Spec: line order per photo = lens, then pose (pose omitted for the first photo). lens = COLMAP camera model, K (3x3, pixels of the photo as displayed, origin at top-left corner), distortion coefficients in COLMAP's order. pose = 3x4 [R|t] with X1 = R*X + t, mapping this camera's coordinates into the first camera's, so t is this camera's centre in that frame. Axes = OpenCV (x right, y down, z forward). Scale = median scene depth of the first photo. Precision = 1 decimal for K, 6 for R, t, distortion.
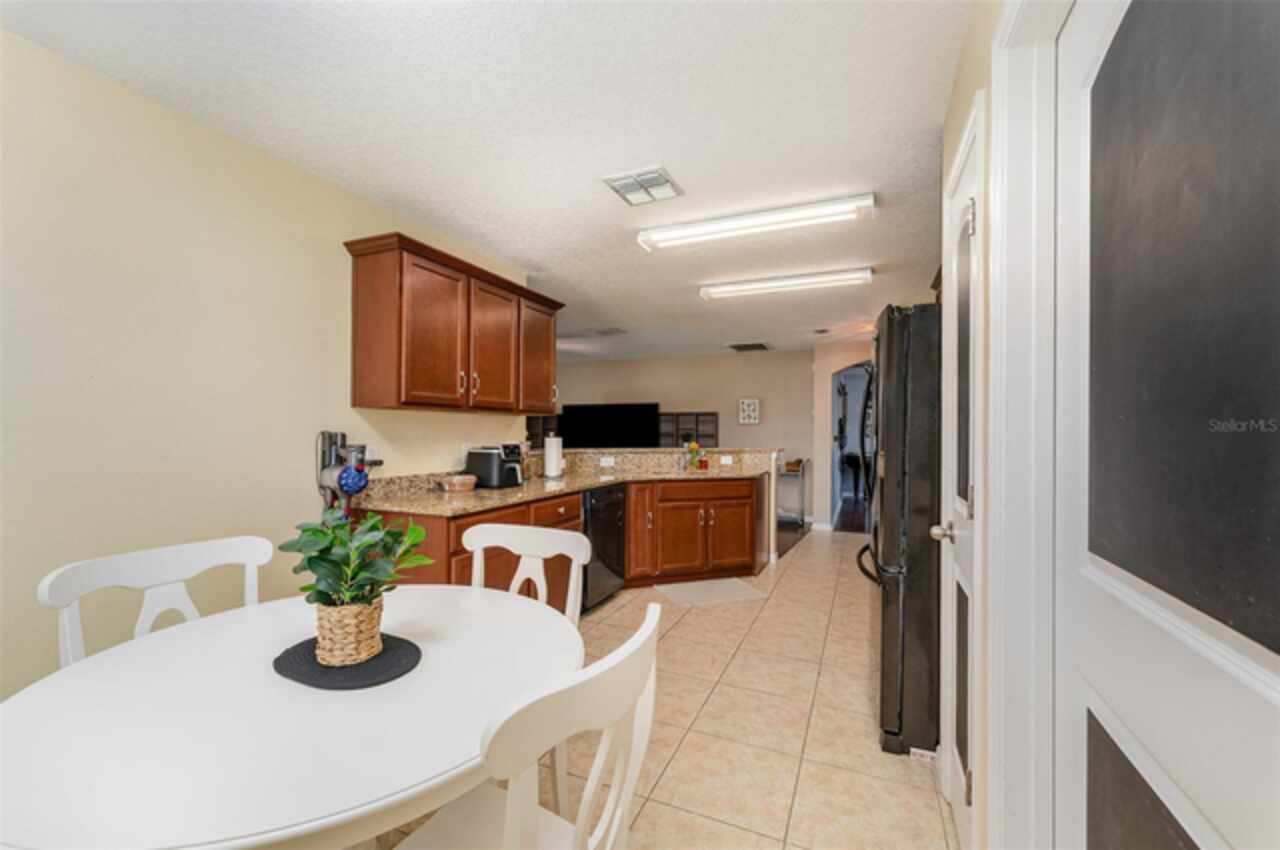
lens RADIAL K [[529.7, 0, 634.5], [0, 529.7, 431.7], [0, 0, 1]] dist [0.002807, 0.000308]
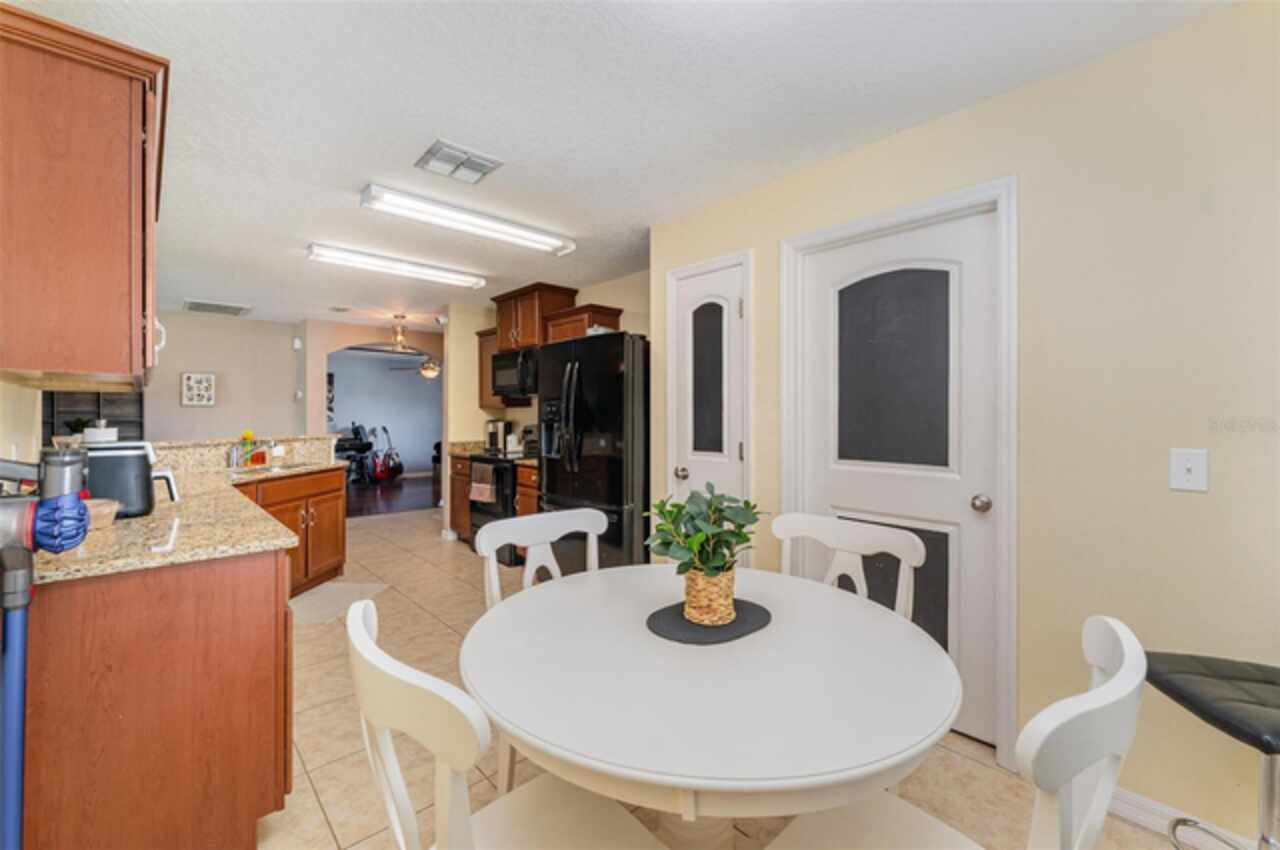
lens RADIAL K [[529.7, 0, 637.9], [0, 529.7, 419.5], [0, 0, 1]] dist [0.002807, 0.000308]
pose [[0.392806, -0.012607, 0.919535, -0.398605], [0.002617, 0.999917, 0.012591, -0.004279], [-0.919617, -0.002540, 0.392807, 0.170982]]
